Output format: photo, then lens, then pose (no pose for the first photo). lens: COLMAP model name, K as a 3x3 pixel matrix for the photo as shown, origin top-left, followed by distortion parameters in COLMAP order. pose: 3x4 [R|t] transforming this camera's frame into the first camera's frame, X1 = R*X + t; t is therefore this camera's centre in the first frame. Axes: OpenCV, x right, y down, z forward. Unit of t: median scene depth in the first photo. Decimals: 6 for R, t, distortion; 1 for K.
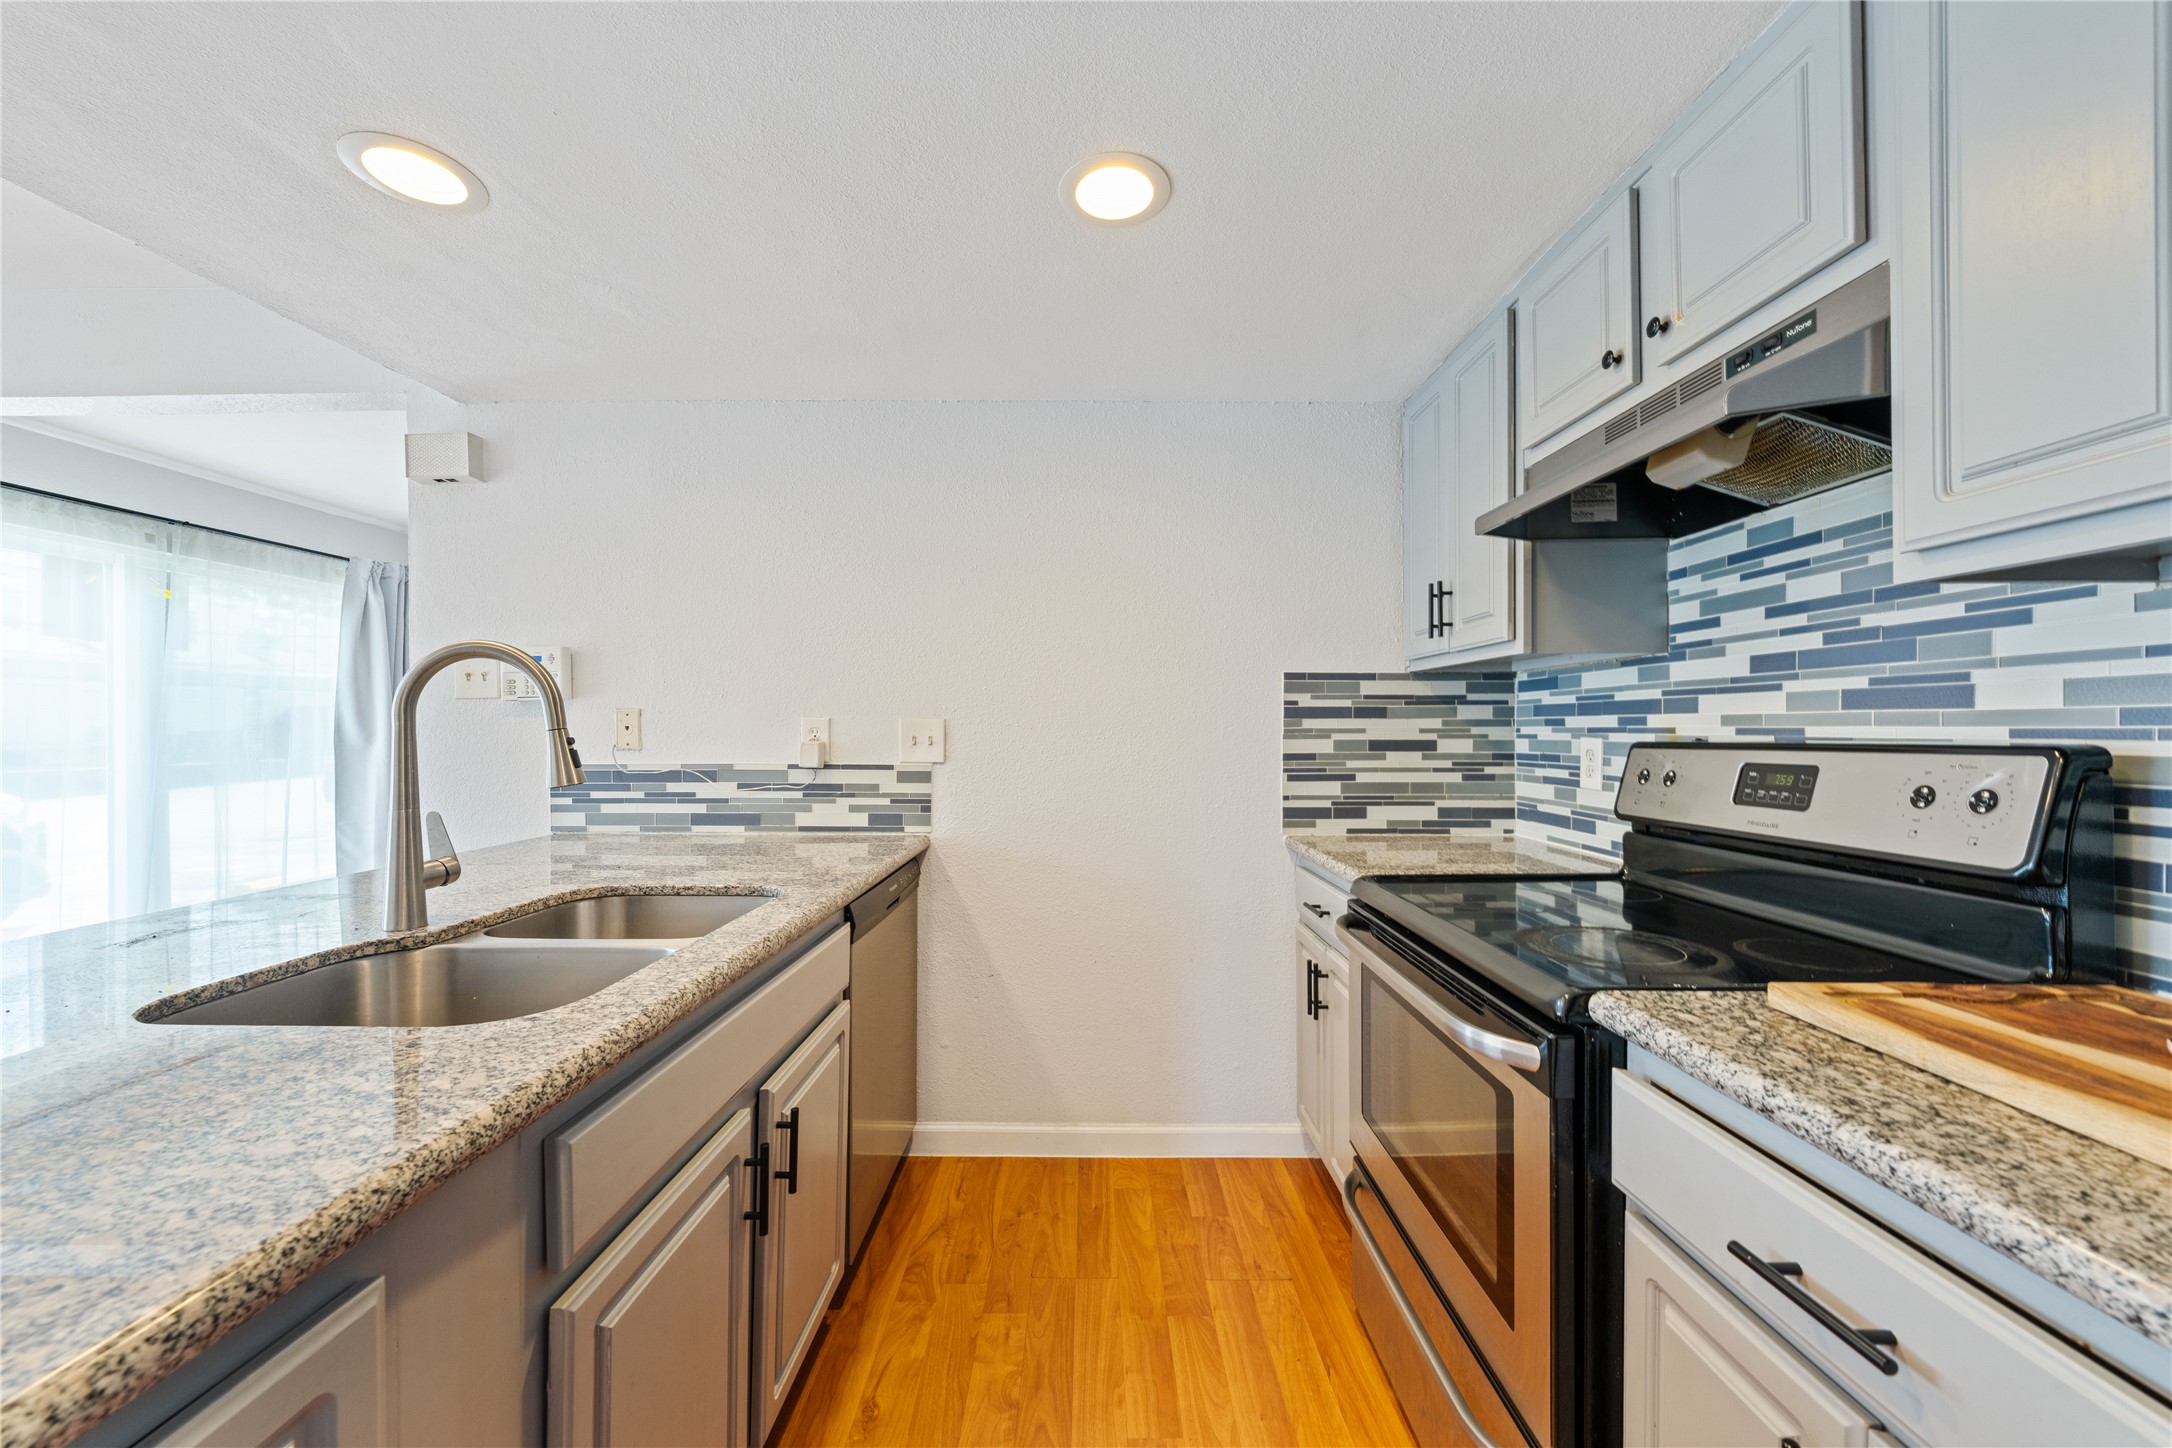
lens RADIAL K [[809.4, 0, 1089.5], [0, 809.4, 736.5], [0, 0, 1]] dist [0.000984, -0.000256]
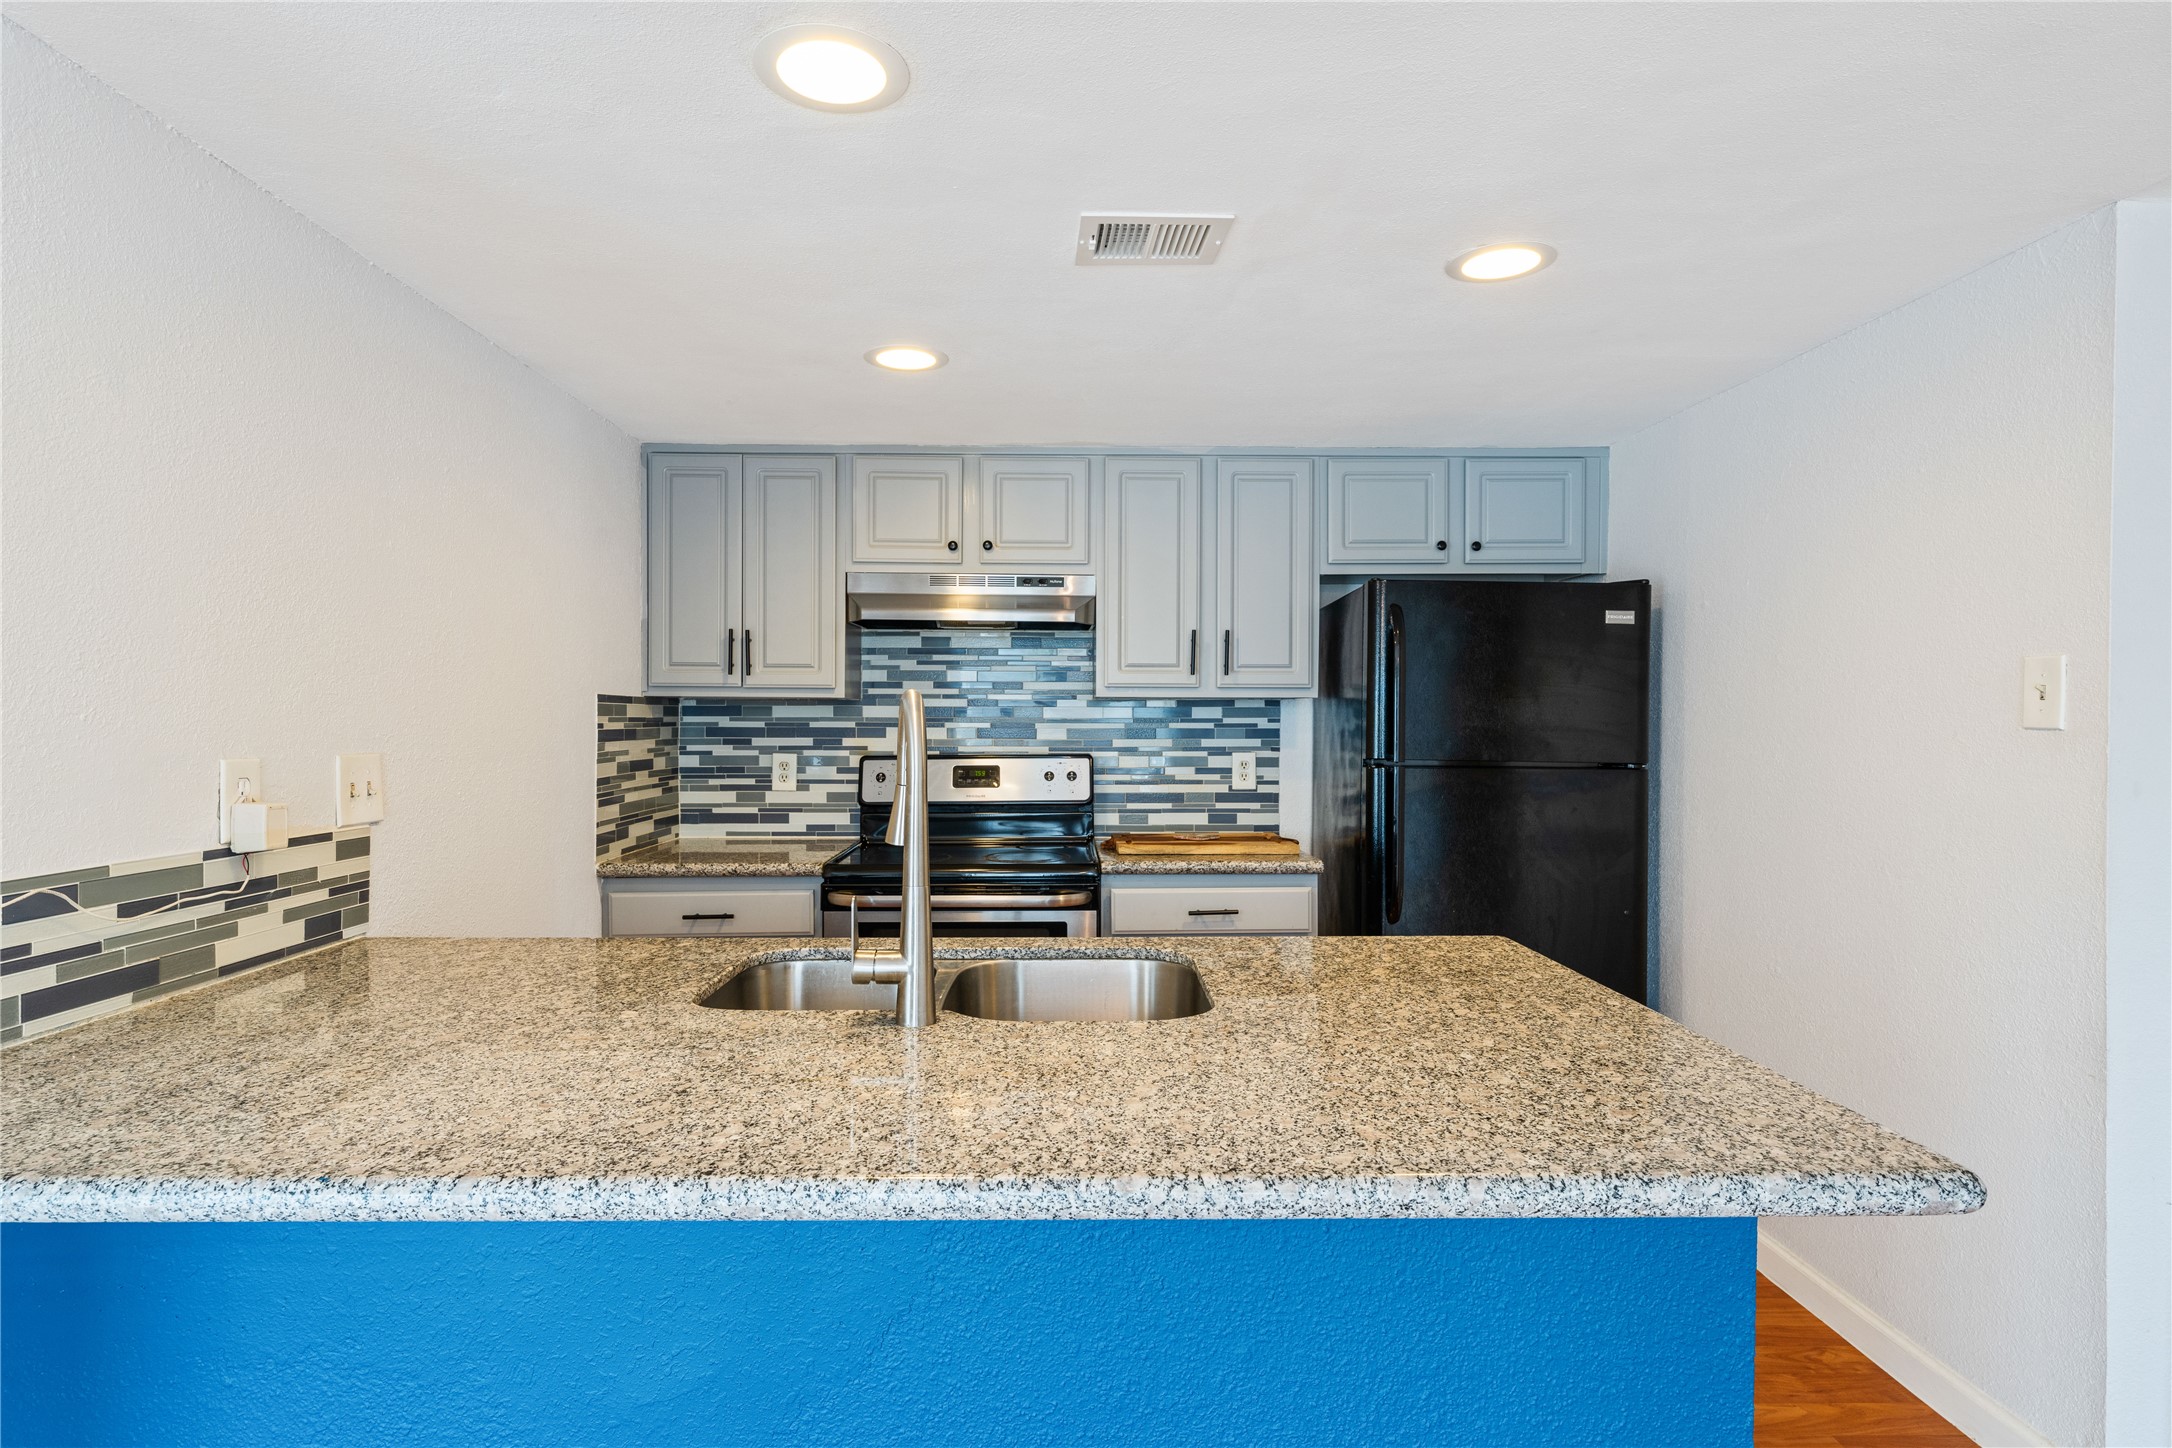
lens RADIAL K [[1098.9, 0, 1084.8], [0, 1098.9, 727.7], [0, 0, 1]] dist [0.001253, 0.000511]
pose [[-0.023972, -0.007665, 0.999683, -1.209919], [0.007130, 0.999944, 0.007838, -0.050956], [-0.999687, 0.007316, -0.023916, 0.511267]]
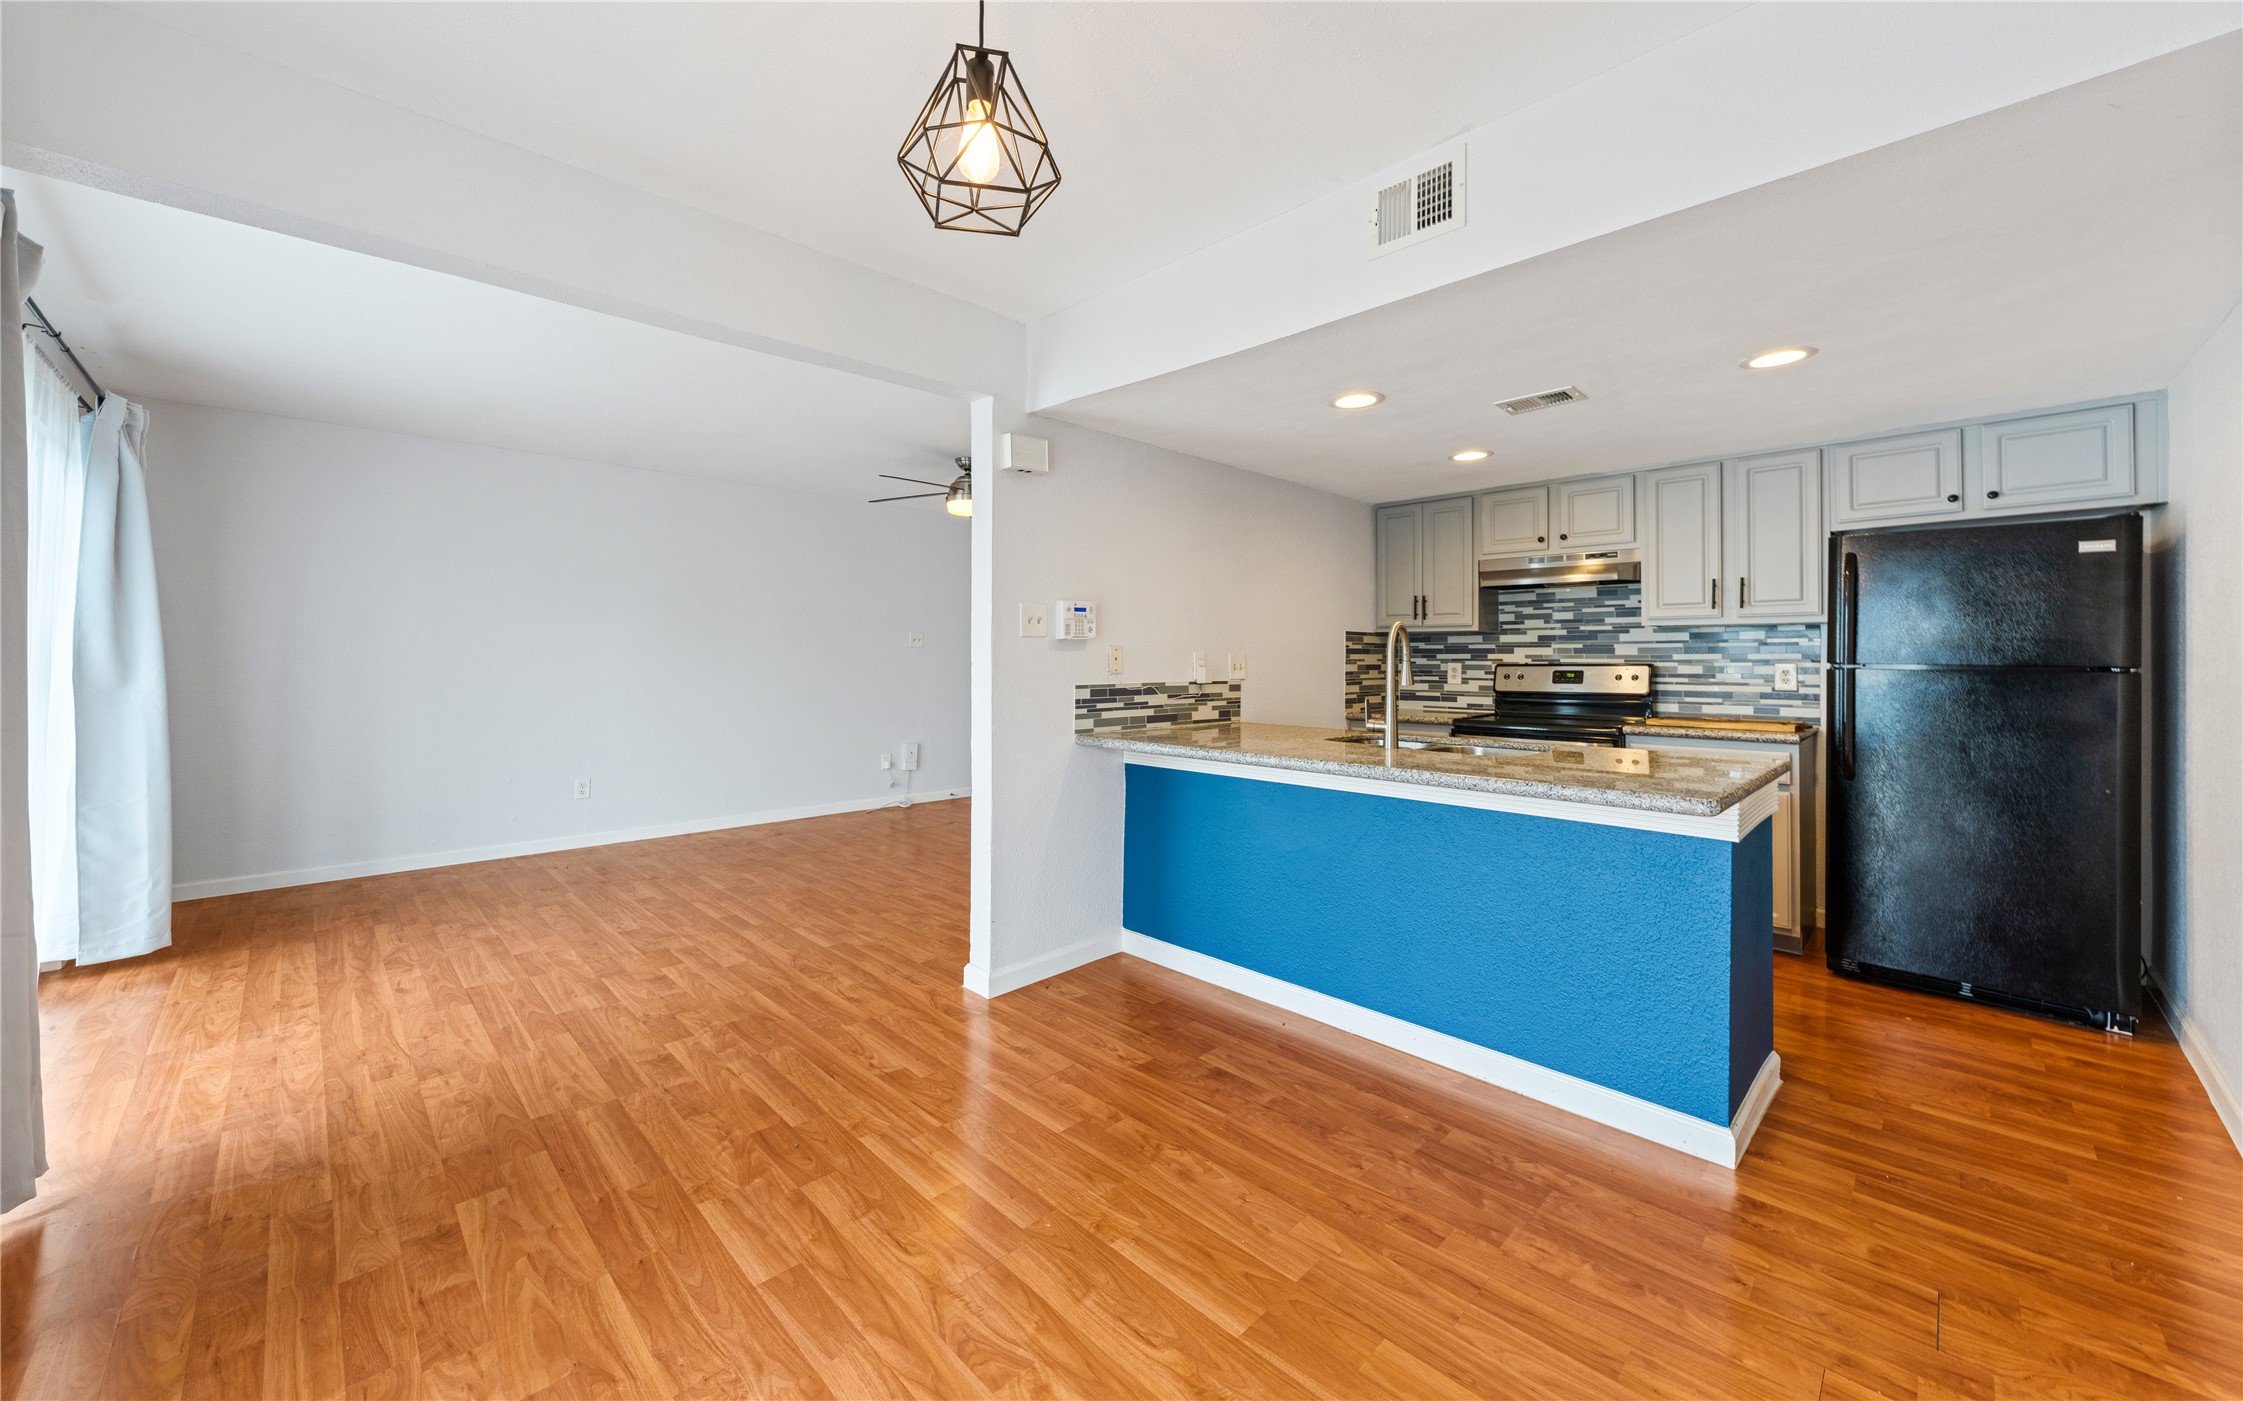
lens RADIAL K [[832.1, 0, 1107.3], [0, 832.1, 653.0], [0, 0, 1]] dist [-0.002453, -0.000364]
pose [[0.713067, 0.004609, 0.701081, -1.825338], [0.005855, 0.999904, -0.012528, -0.002903], [-0.701072, 0.013038, 0.712972, -0.059960]]
